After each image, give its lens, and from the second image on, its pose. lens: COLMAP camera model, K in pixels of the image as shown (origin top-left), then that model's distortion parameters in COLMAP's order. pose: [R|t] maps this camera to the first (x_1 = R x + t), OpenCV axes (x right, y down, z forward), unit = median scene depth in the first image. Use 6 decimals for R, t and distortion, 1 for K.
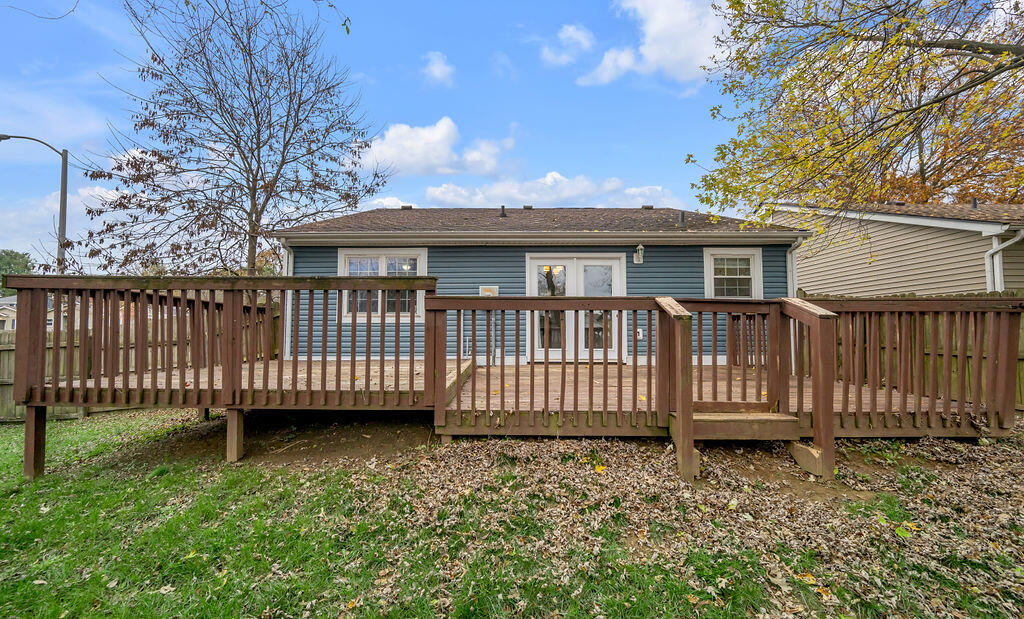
lens RADIAL K [[420.7, 0, 511.0], [0, 420.7, 293.5], [0, 0, 1]] dist [0.000695, 0.000111]
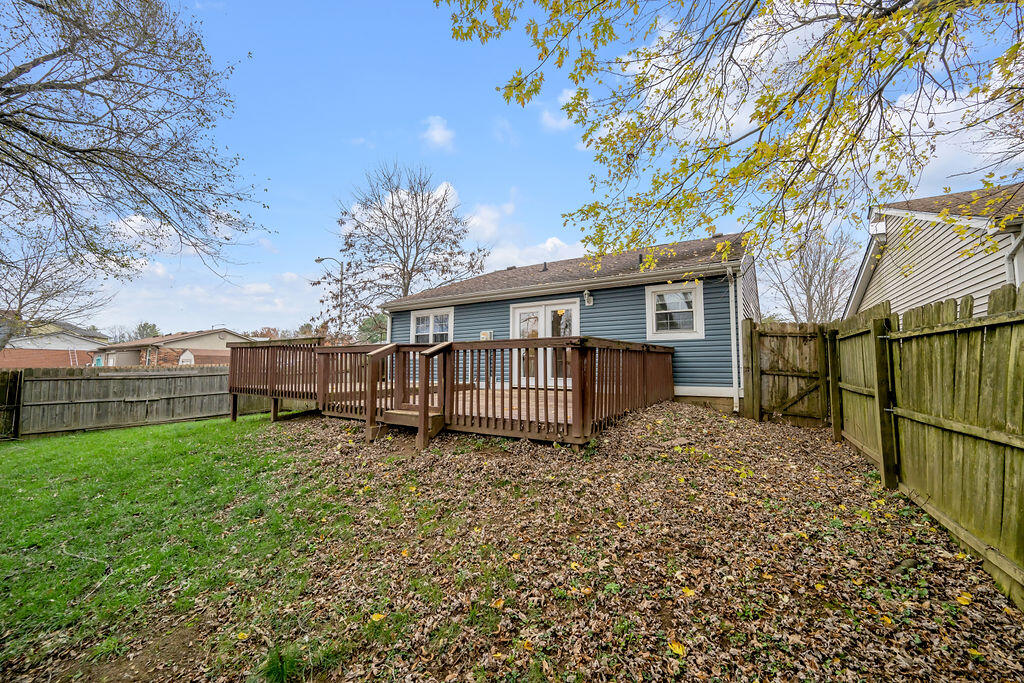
lens RADIAL K [[404.9, 0, 512.8], [0, 404.9, 334.6], [0, 0, 1]] dist [-0.000274, -0.000137]
pose [[0.839070, -0.043953, -0.542246, 0.734991], [0.052354, 0.998629, 0.000065, -0.002345], [0.541499, -0.028443, 0.840220, -0.064993]]
